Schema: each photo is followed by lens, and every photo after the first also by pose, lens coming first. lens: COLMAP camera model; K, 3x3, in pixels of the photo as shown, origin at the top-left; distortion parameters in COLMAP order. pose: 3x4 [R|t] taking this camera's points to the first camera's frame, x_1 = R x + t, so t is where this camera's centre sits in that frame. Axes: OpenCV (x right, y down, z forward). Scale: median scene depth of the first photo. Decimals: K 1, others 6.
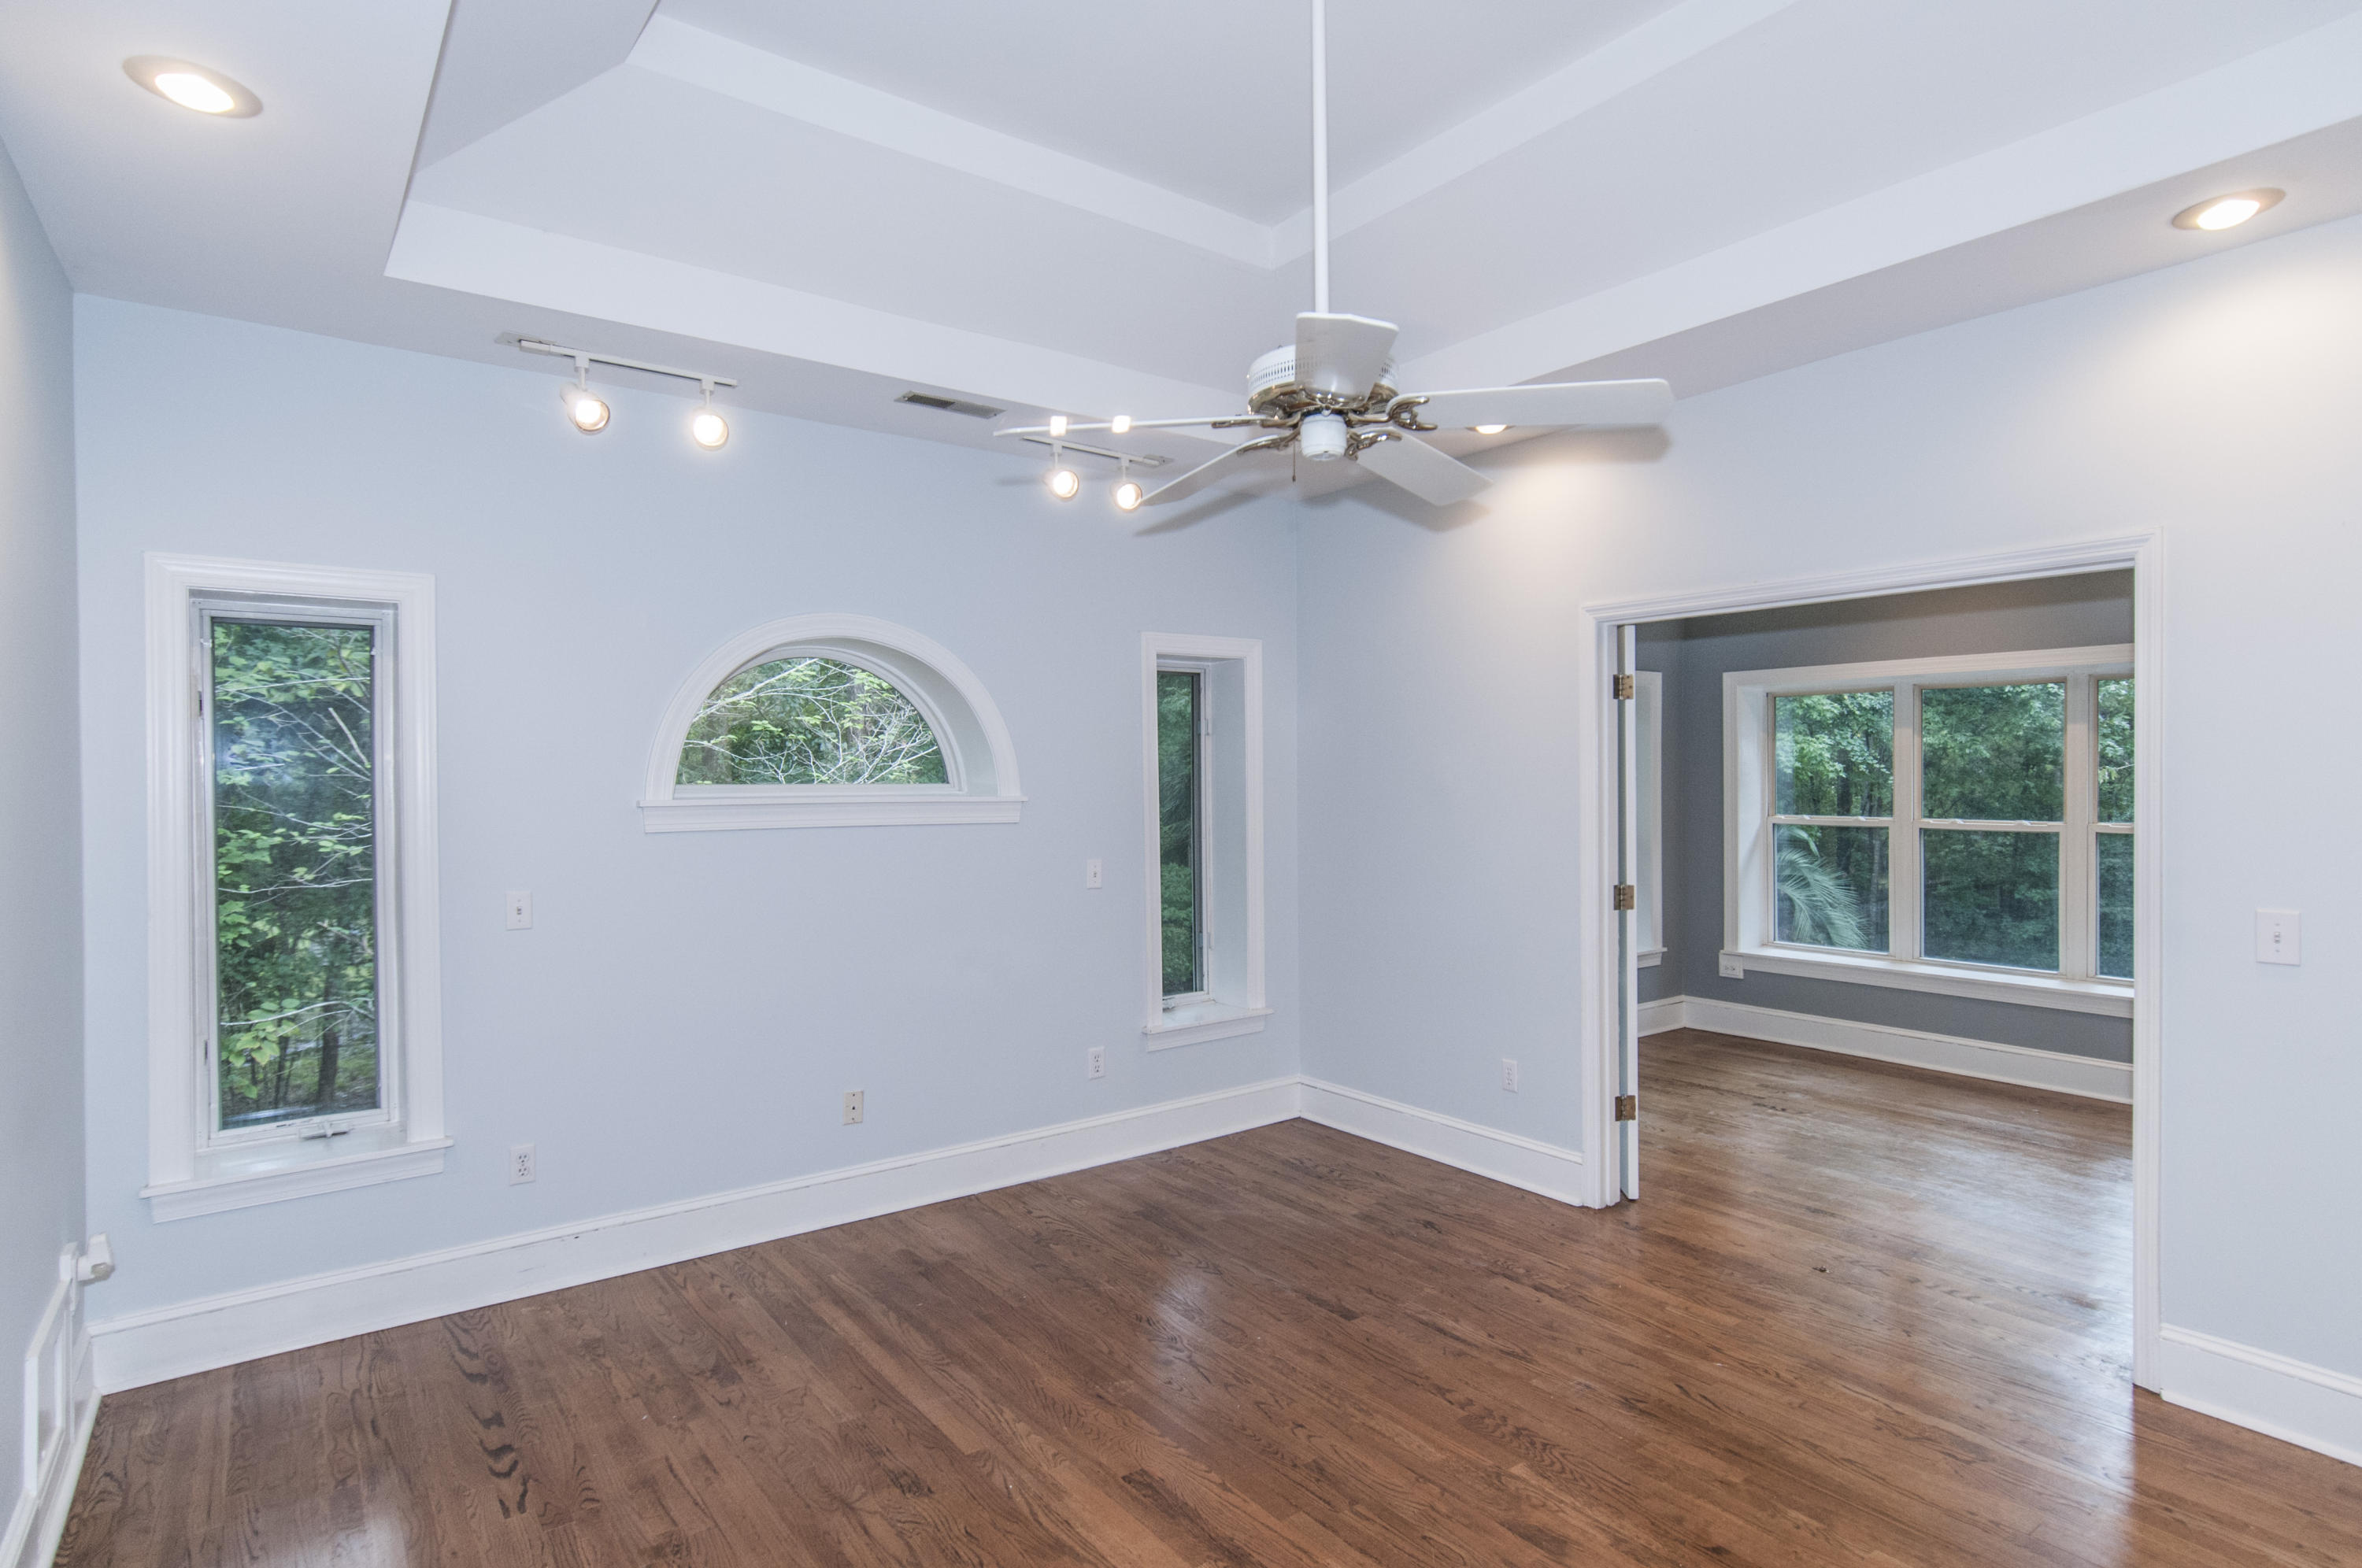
lens RADIAL K [[1227.5, 0, 1203.2], [0, 1227.5, 777.1], [0, 0, 1]] dist [-0.002284, -0.001037]
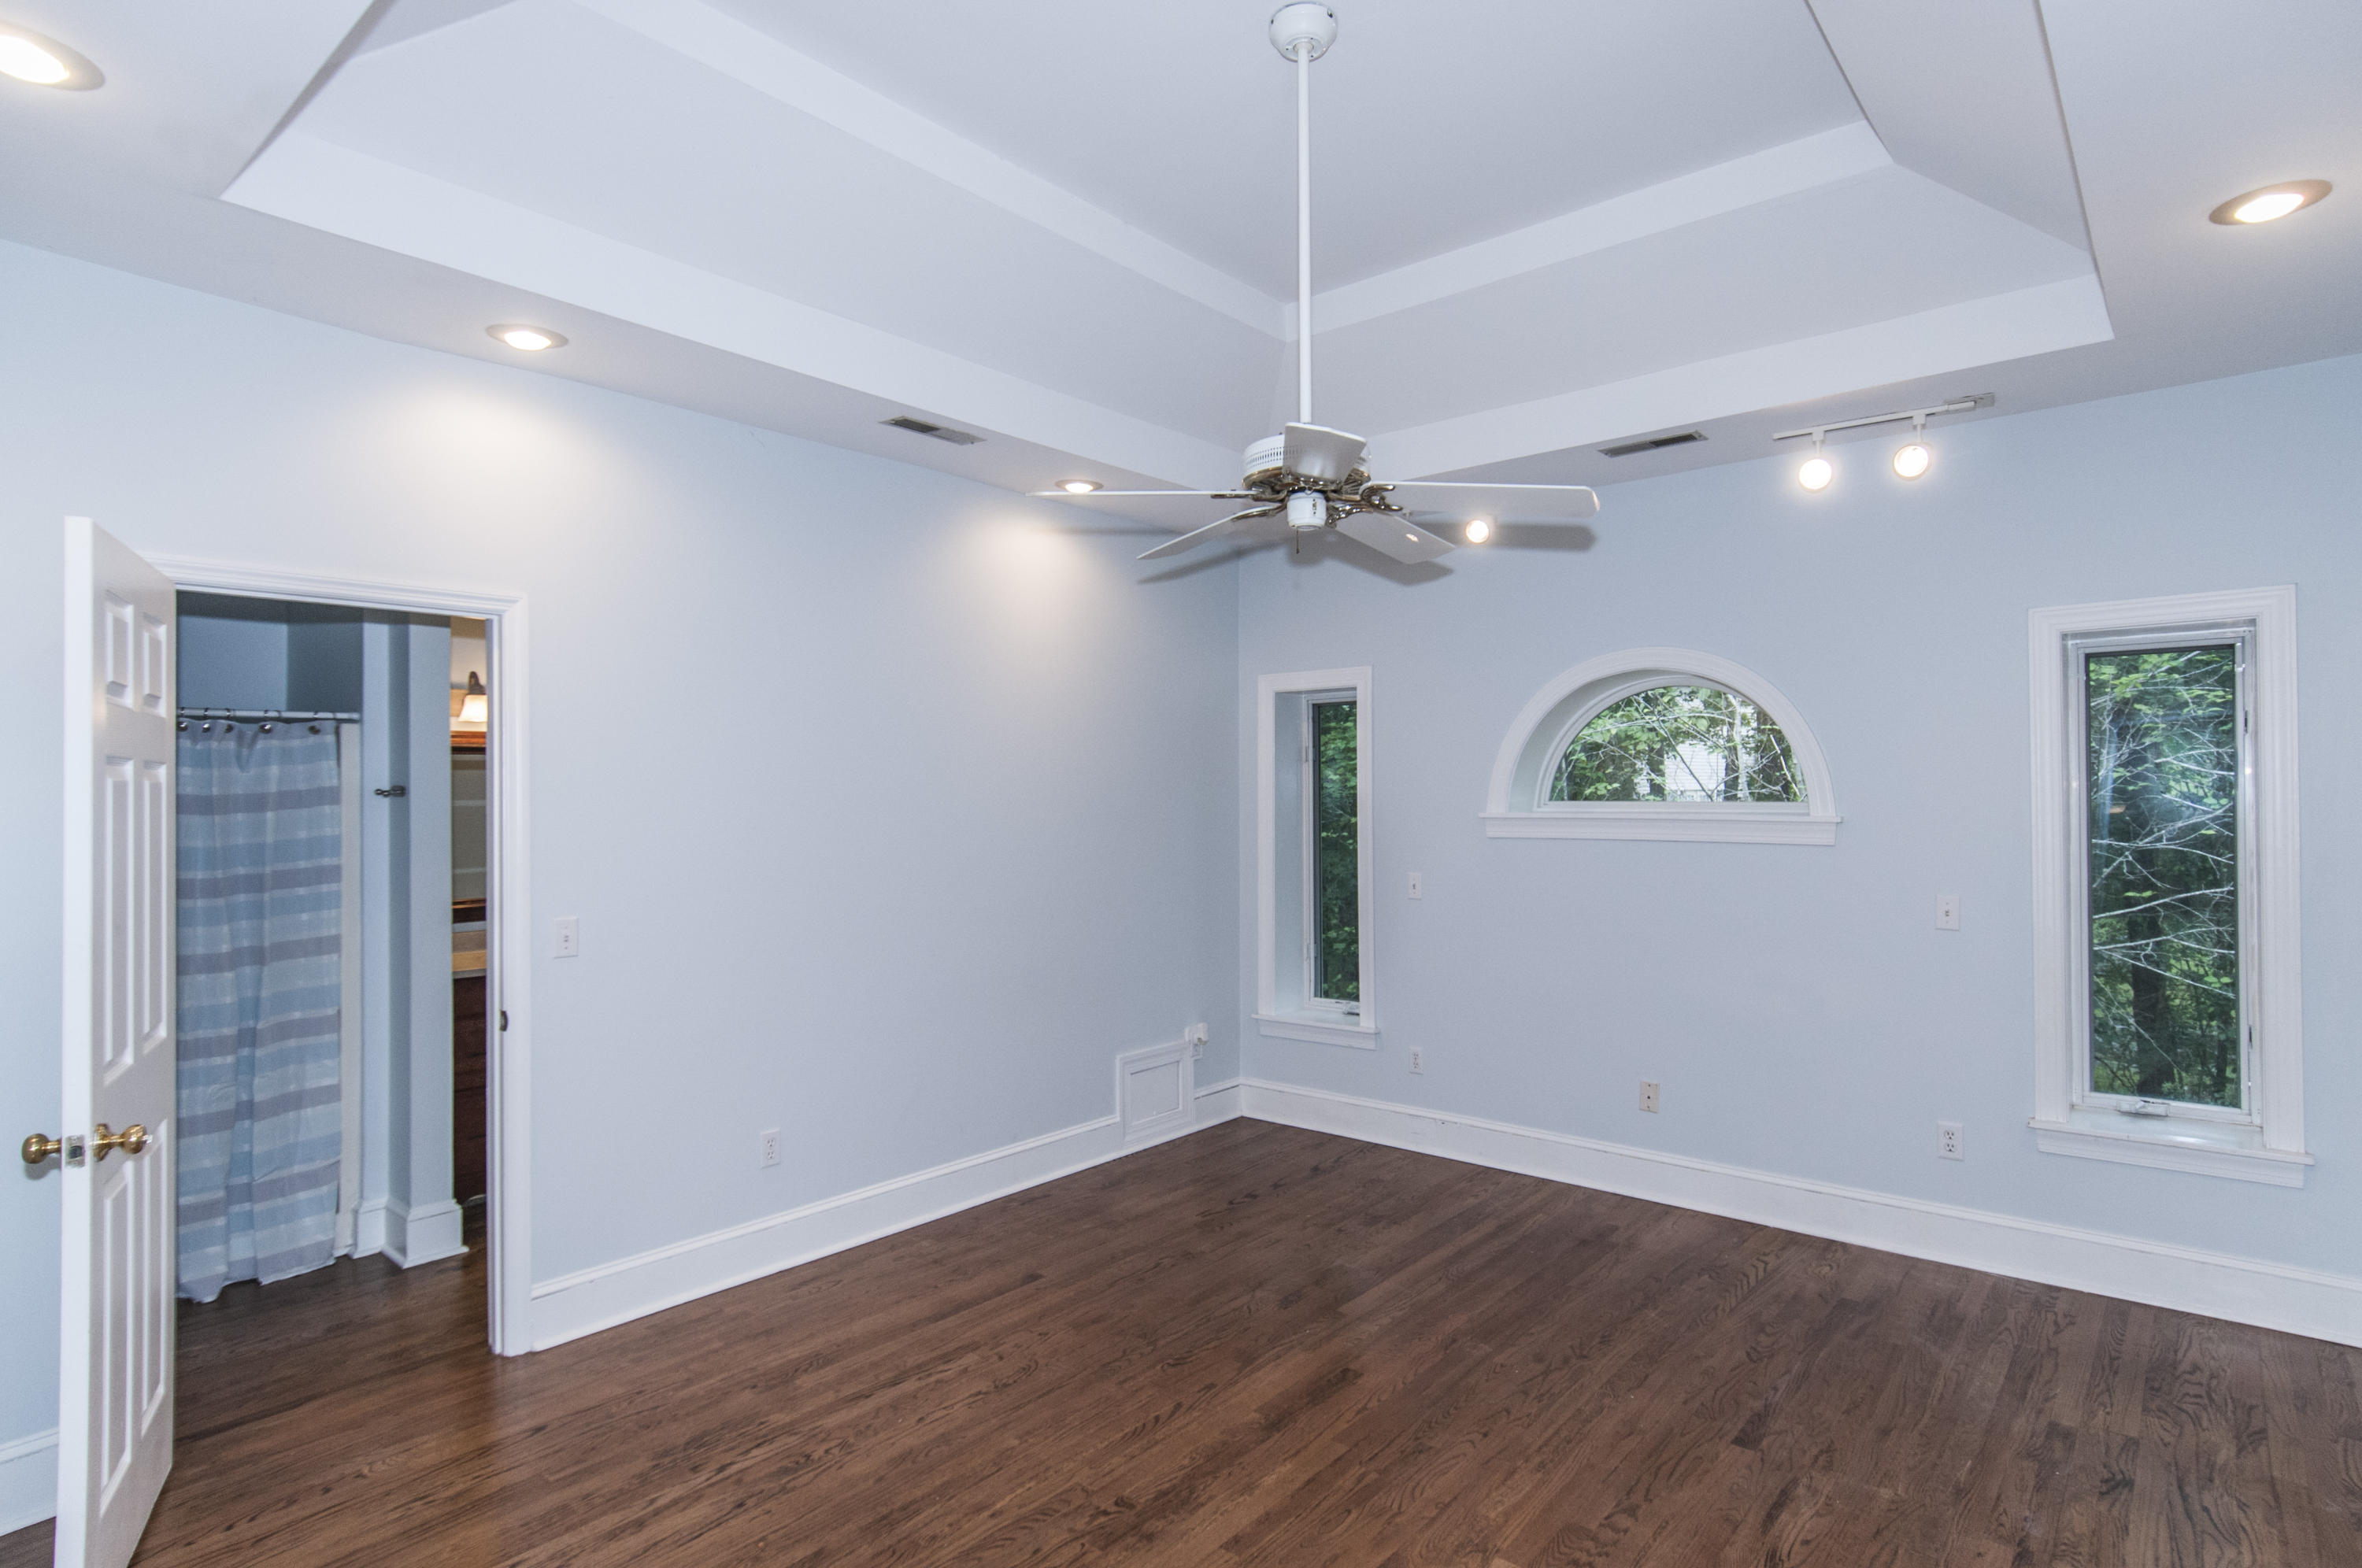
lens RADIAL K [[1227.5, 0, 1196.3], [0, 1227.5, 793.9], [0, 0, 1]] dist [-0.002284, -0.001037]
pose [[0.224971, 0.005960, -0.974347, 0.816786], [-0.001387, 0.999982, 0.005796, -0.005759], [0.974365, 0.000048, 0.224975, 0.434865]]
